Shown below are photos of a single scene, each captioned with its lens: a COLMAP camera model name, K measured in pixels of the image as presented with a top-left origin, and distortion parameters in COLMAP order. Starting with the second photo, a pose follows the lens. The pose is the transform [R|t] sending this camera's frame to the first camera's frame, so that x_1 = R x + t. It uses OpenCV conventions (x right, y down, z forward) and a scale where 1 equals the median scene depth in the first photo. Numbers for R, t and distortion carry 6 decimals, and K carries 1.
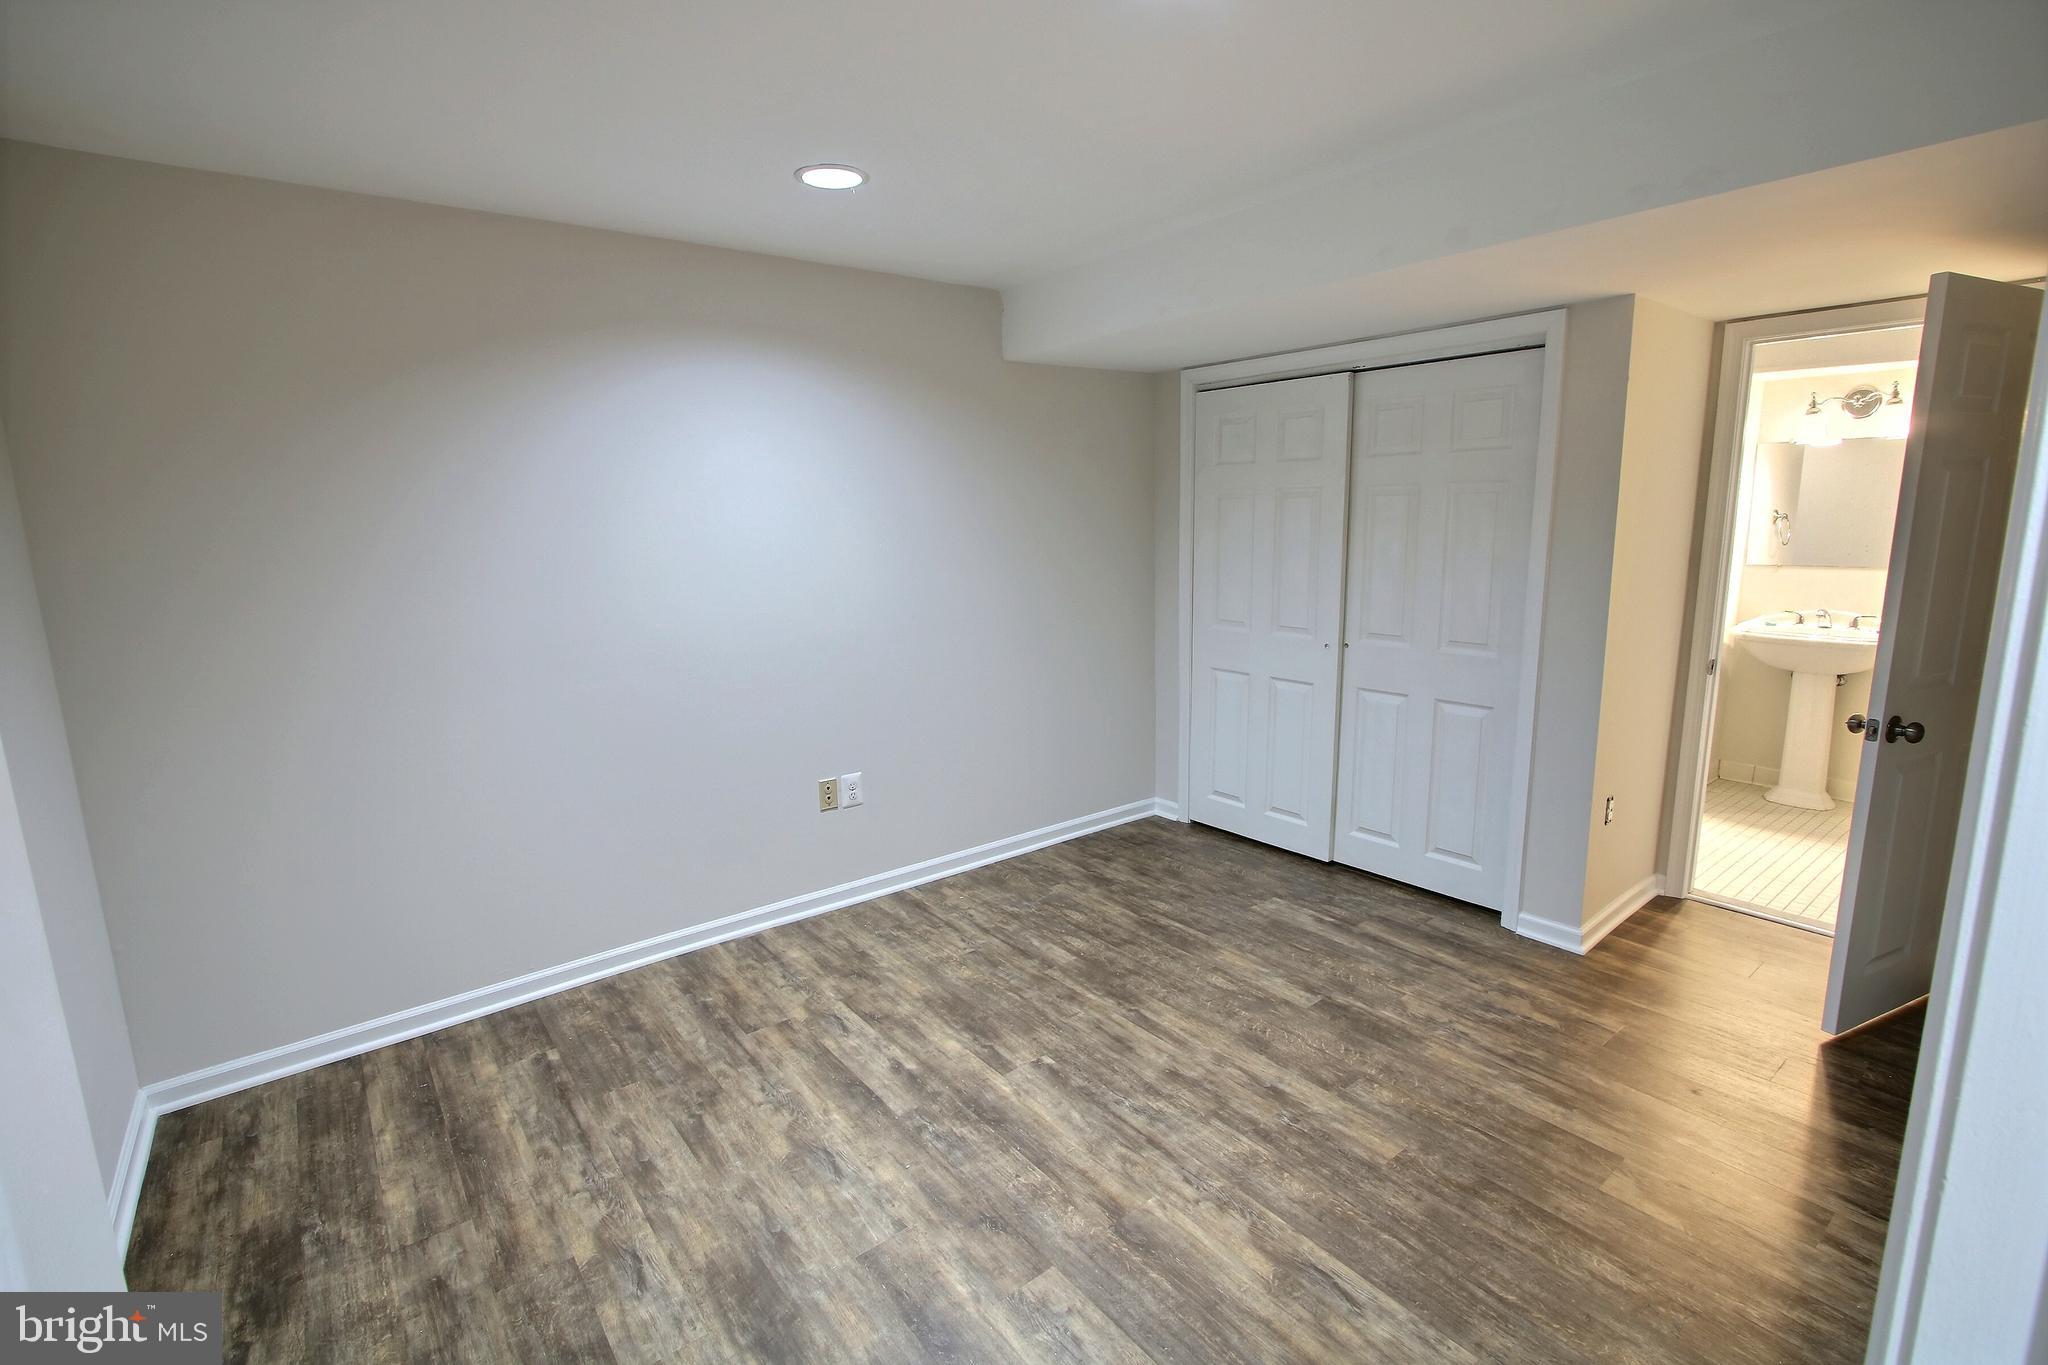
lens RADIAL K [[934.6, 0, 1022.6], [0, 934.6, 682.1], [0, 0, 1]] dist [-0.018907, 0.002341]
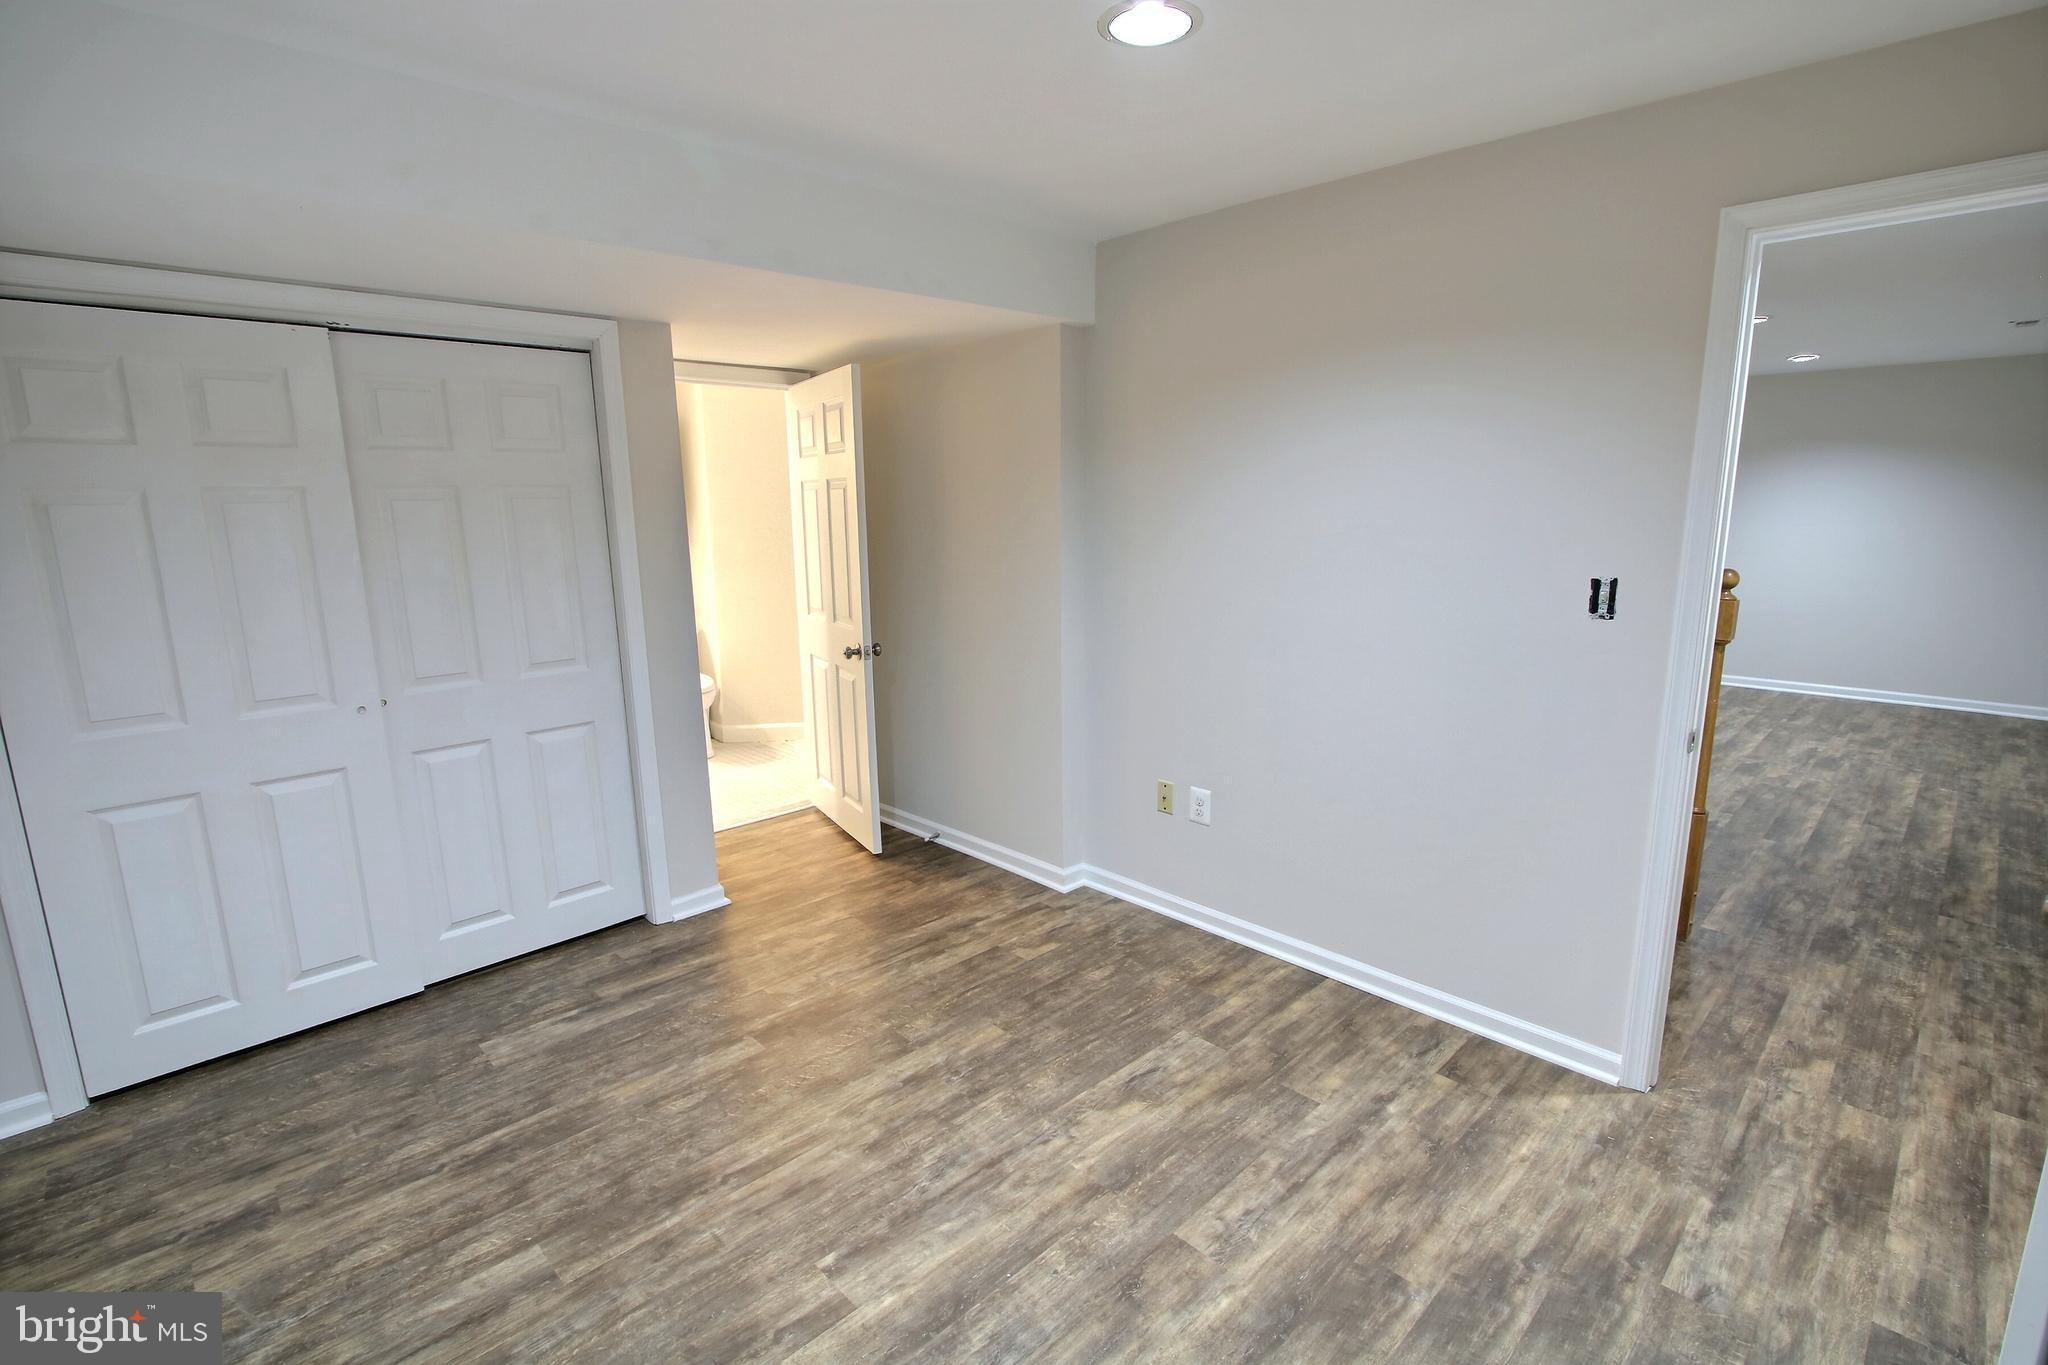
lens RADIAL K [[934.6, 0, 1035.1], [0, 934.6, 684.1], [0, 0, 1]] dist [-0.018907, 0.002341]
pose [[-0.107993, -0.173498, 0.978895, -0.607730], [0.195161, 0.961795, 0.191998, -0.133442], [-0.974807, 0.211777, -0.070007, 0.774984]]
